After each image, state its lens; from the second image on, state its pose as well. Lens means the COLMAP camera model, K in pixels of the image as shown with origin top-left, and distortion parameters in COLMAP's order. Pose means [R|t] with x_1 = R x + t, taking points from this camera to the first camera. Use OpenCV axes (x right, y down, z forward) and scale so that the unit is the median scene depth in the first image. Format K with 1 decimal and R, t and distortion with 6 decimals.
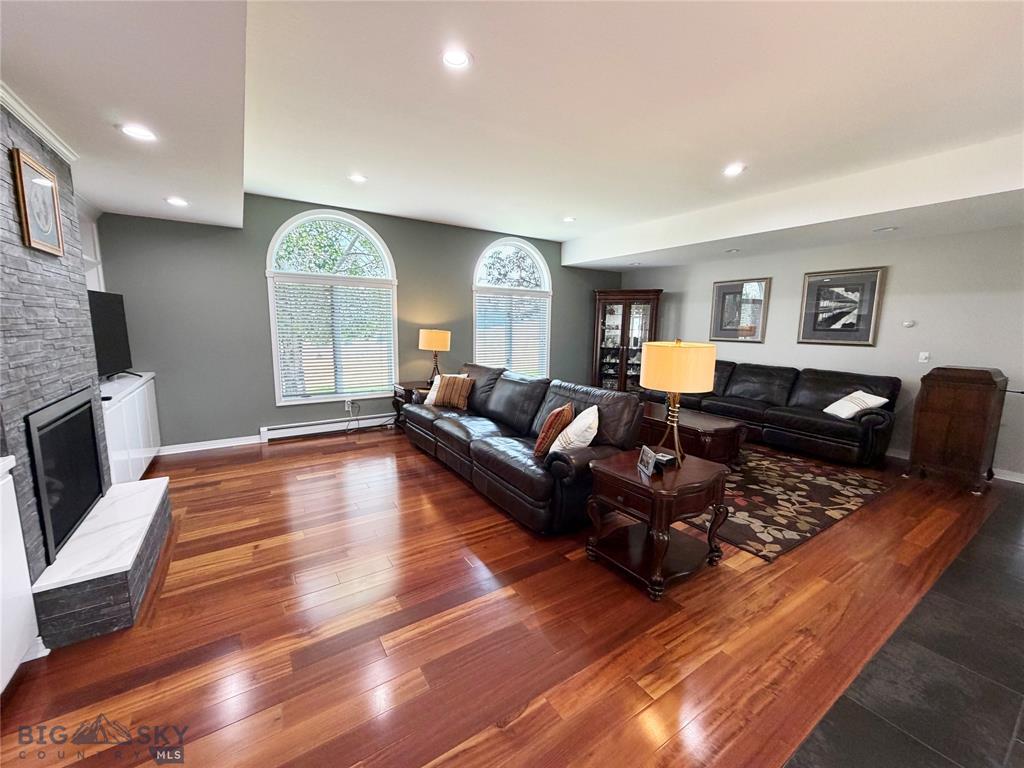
lens RADIAL K [[409.9, 0, 512.3], [0, 409.9, 376.9], [0, 0, 1]] dist [-0.001241, 0.000292]
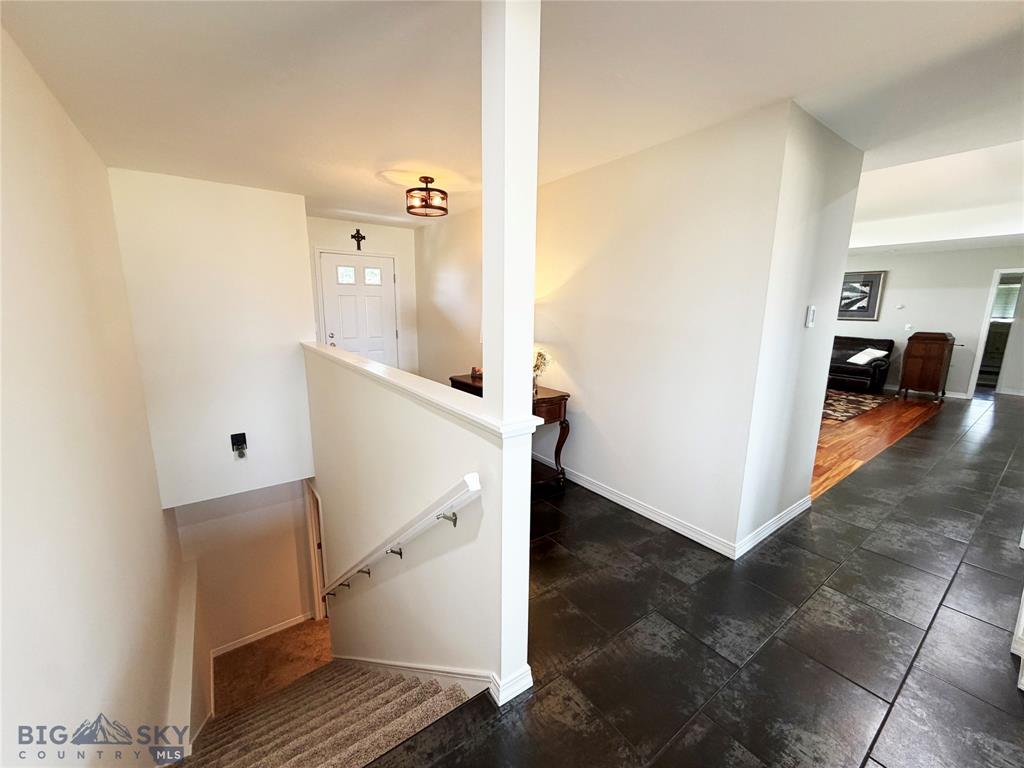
lens RADIAL K [[409.9, 0, 509.8], [0, 409.9, 381.3], [0, 0, 1]] dist [-0.001241, 0.000292]
pose [[0.998862, -0.018609, 0.043914, -0.673332], [0.016277, 0.998469, 0.052873, 0.057207], [-0.044830, -0.052098, 0.997635, -0.584444]]
